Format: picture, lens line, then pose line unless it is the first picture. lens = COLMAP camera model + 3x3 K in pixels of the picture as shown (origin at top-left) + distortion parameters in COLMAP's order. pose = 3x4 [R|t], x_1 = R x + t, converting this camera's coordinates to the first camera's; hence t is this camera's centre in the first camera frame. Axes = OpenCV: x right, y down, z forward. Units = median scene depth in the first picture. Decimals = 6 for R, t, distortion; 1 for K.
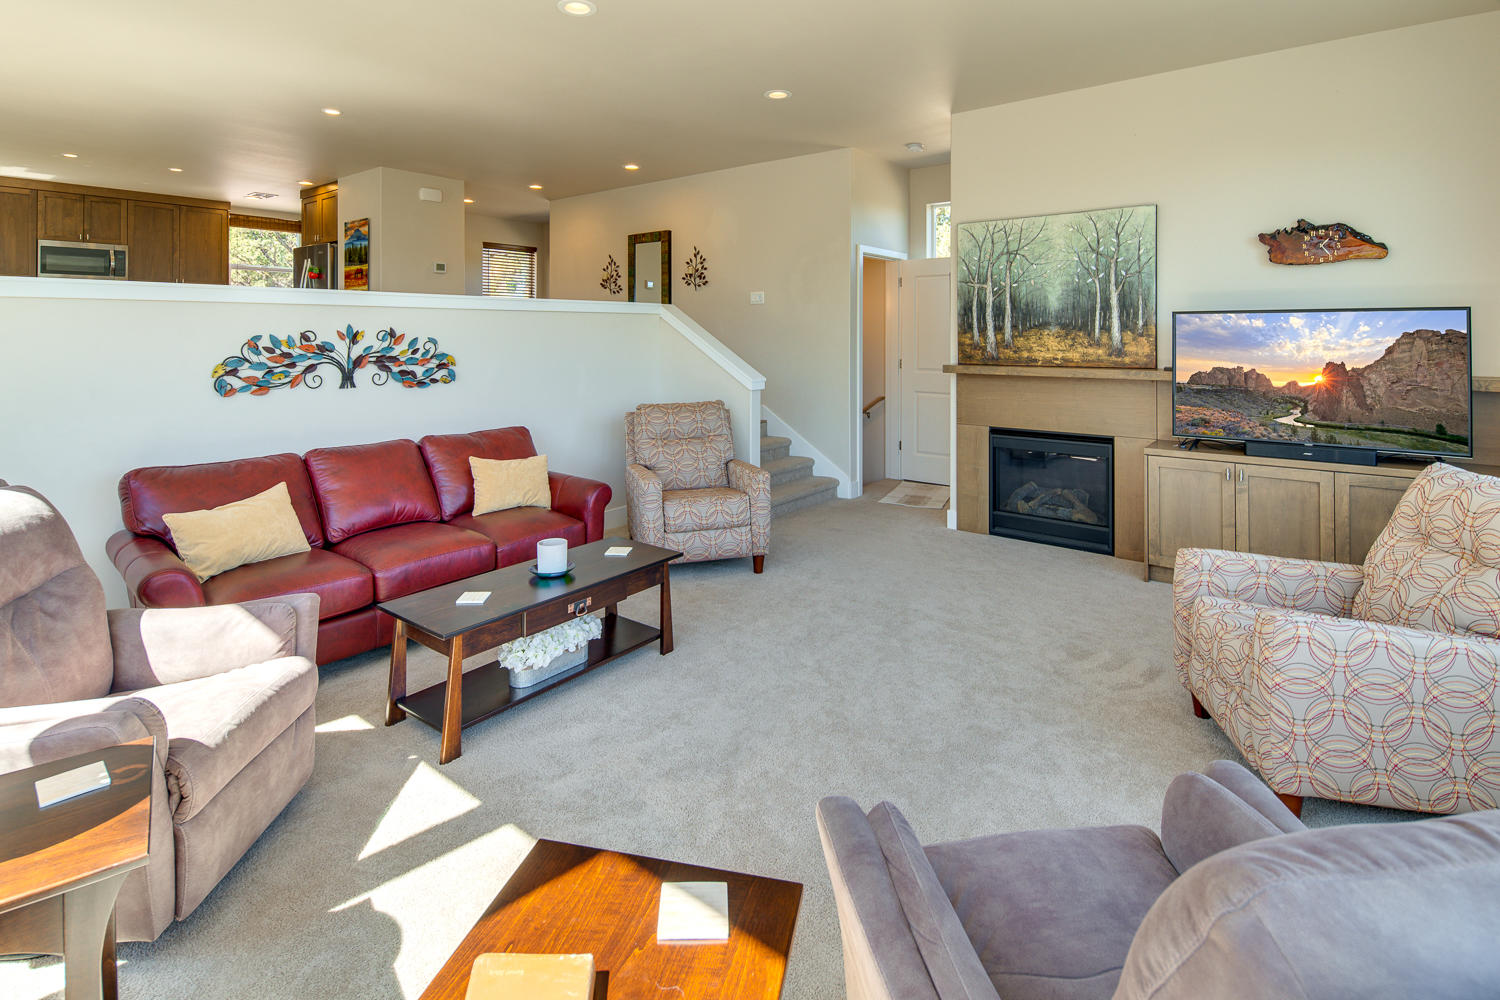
lens RADIAL K [[735.4, 0, 738.1], [0, 735.4, 331.6], [0, 0, 1]] dist [-0.001045, -0.001896]
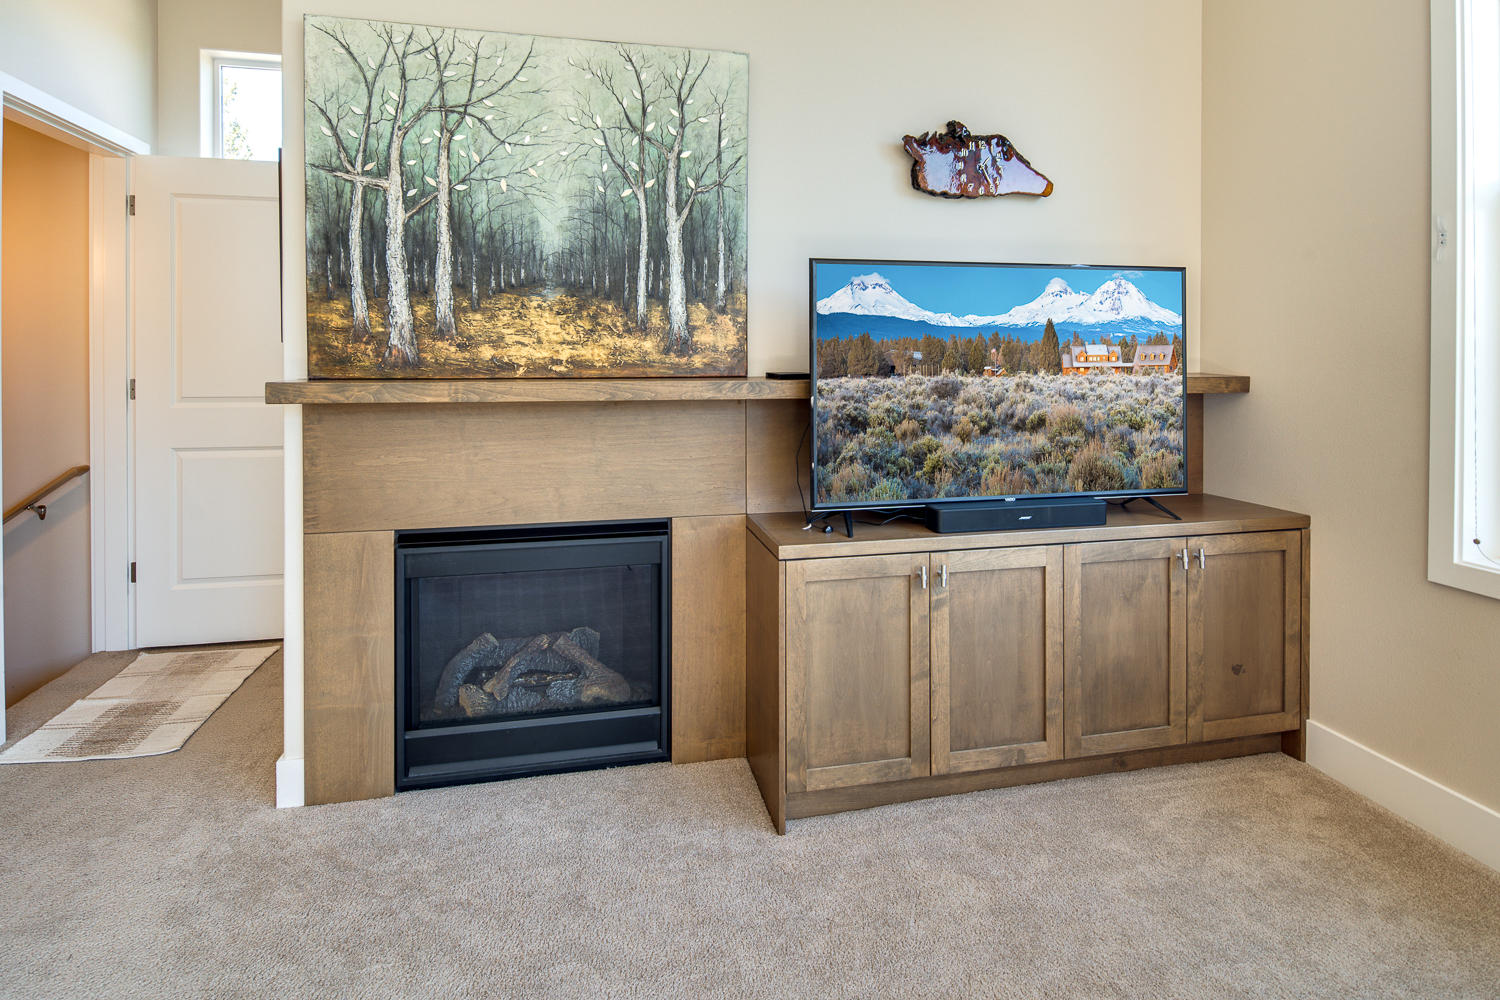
lens RADIAL K [[751.3, 0, 744.7], [0, 751.3, 369.0], [0, 0, 1]] dist [0.010867, -0.001315]
pose [[0.635717, -0.010228, 0.771854, 0.150284], [-0.003258, 0.999868, 0.015932, 0.033730], [-0.771915, -0.012643, 0.635600, 0.615566]]
